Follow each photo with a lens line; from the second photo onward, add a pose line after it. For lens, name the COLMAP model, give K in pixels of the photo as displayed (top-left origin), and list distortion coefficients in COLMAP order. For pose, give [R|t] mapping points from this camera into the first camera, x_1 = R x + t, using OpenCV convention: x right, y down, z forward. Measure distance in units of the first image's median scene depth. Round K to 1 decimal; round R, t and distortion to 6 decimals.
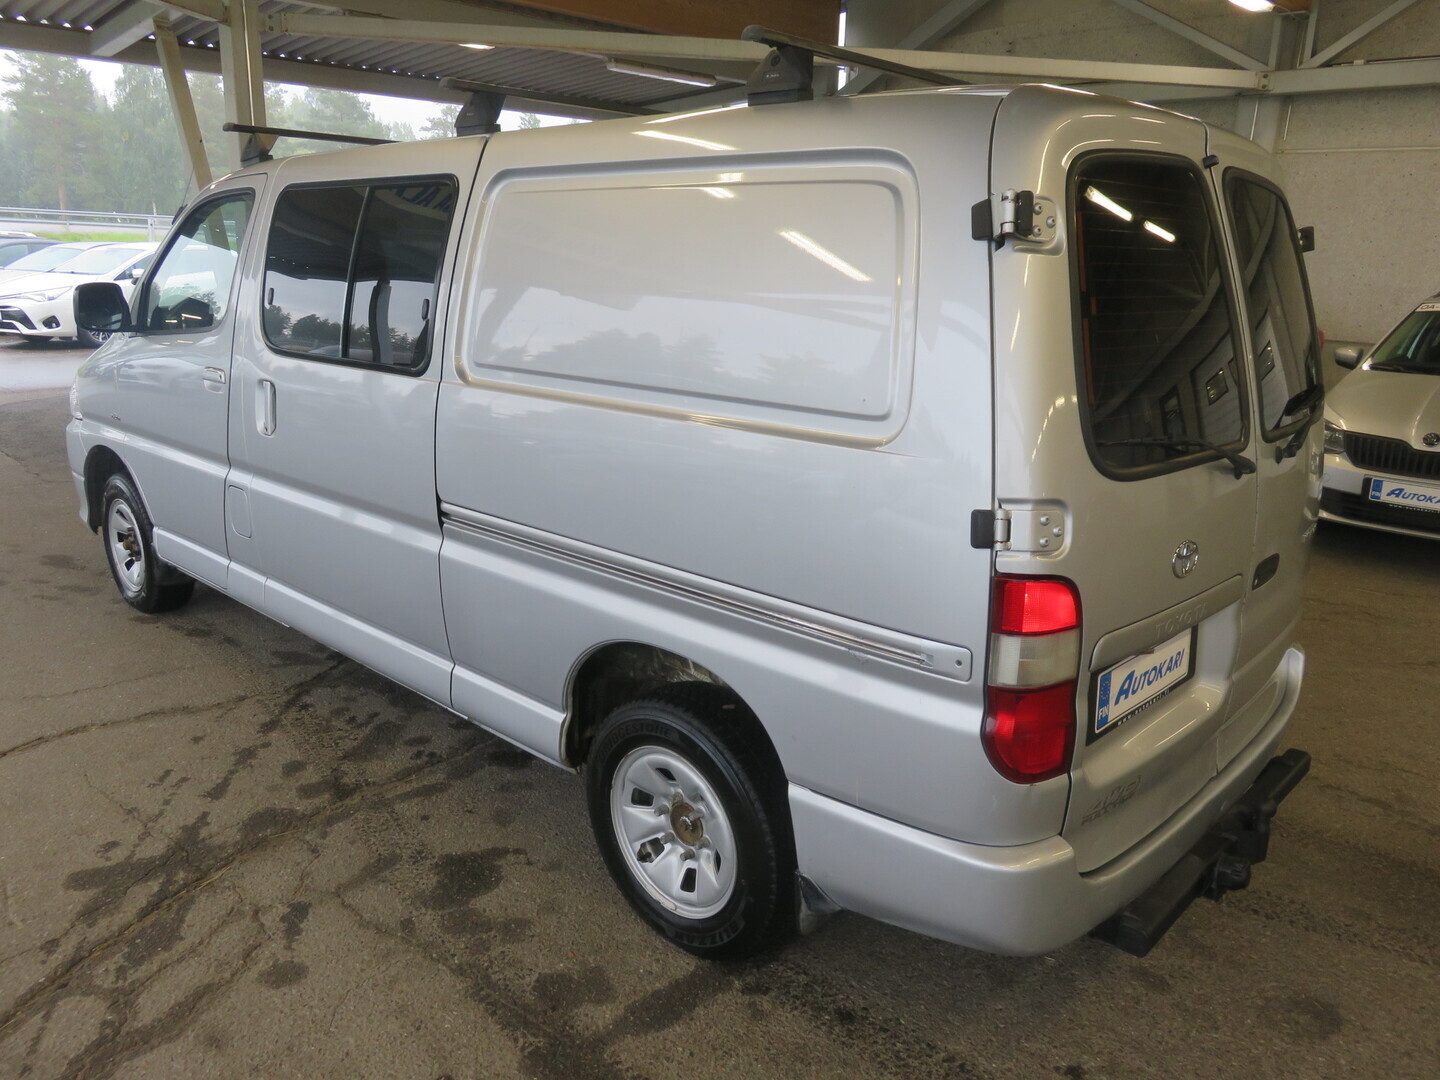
lens RADIAL K [[1080.2, 0, 730.0], [0, 1080.2, 533.4], [0, 0, 1]] dist [0.016025, -0.010007]
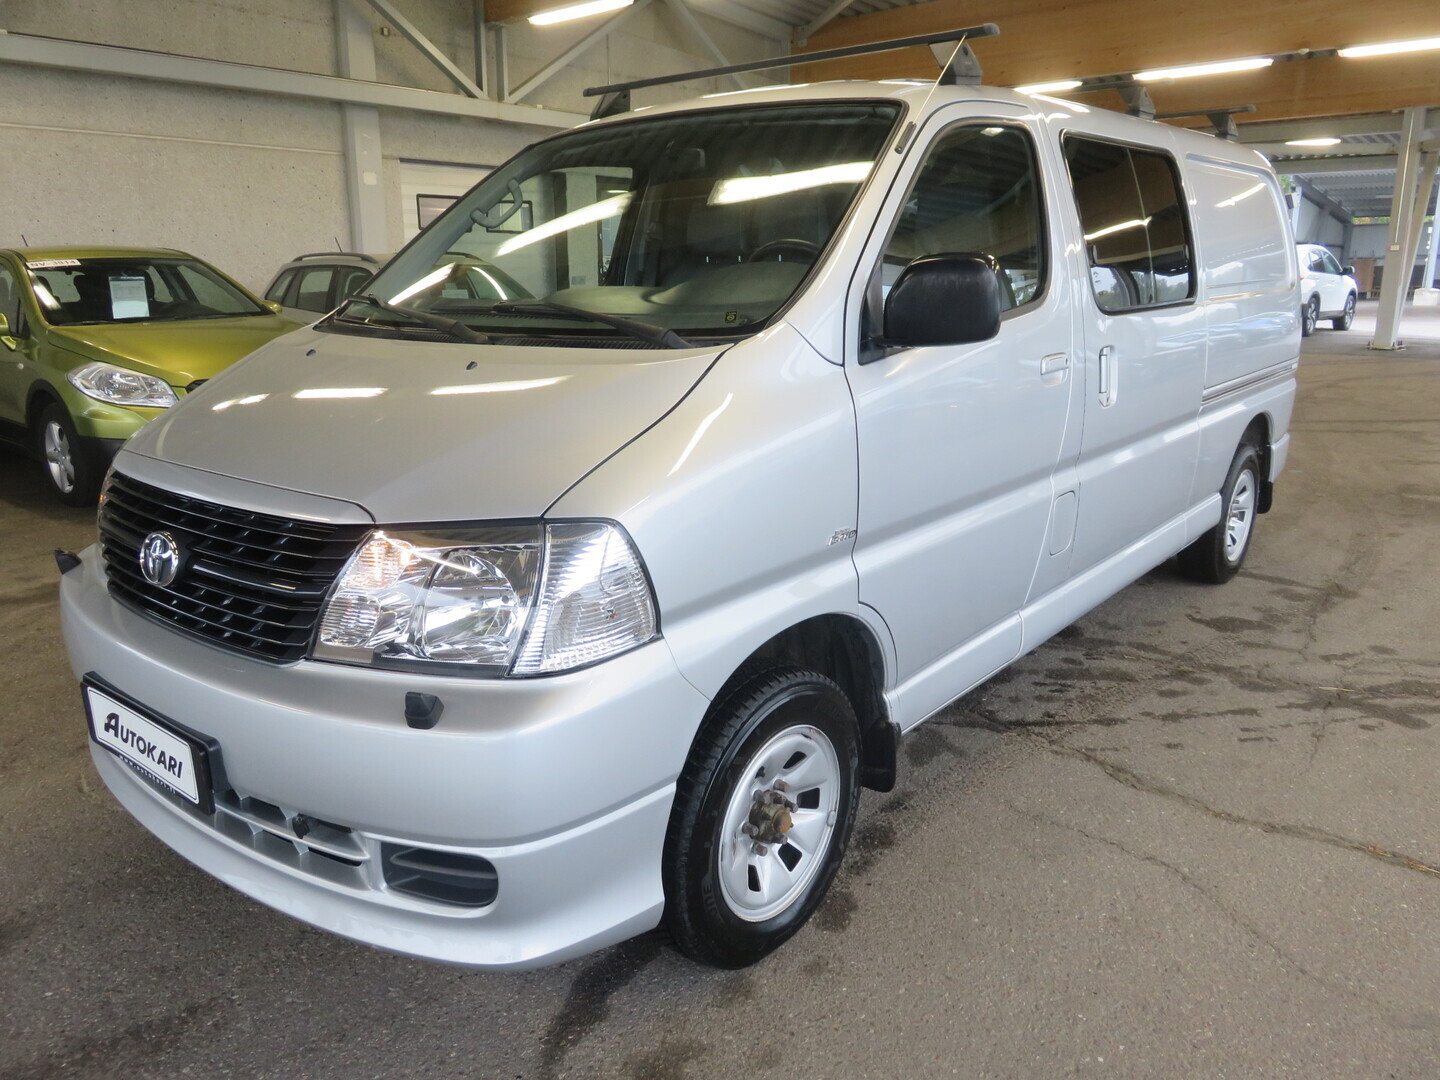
lens RADIAL K [[1080.2, 0, 714.7], [0, 1080.2, 538.0], [0, 0, 1]] dist [0.016025, -0.010007]
pose [[-0.065716, -0.267469, 0.961323, -1.449444], [0.257289, 0.926287, 0.275309, -0.358186], [-0.964098, 0.265430, 0.007945, 1.477376]]
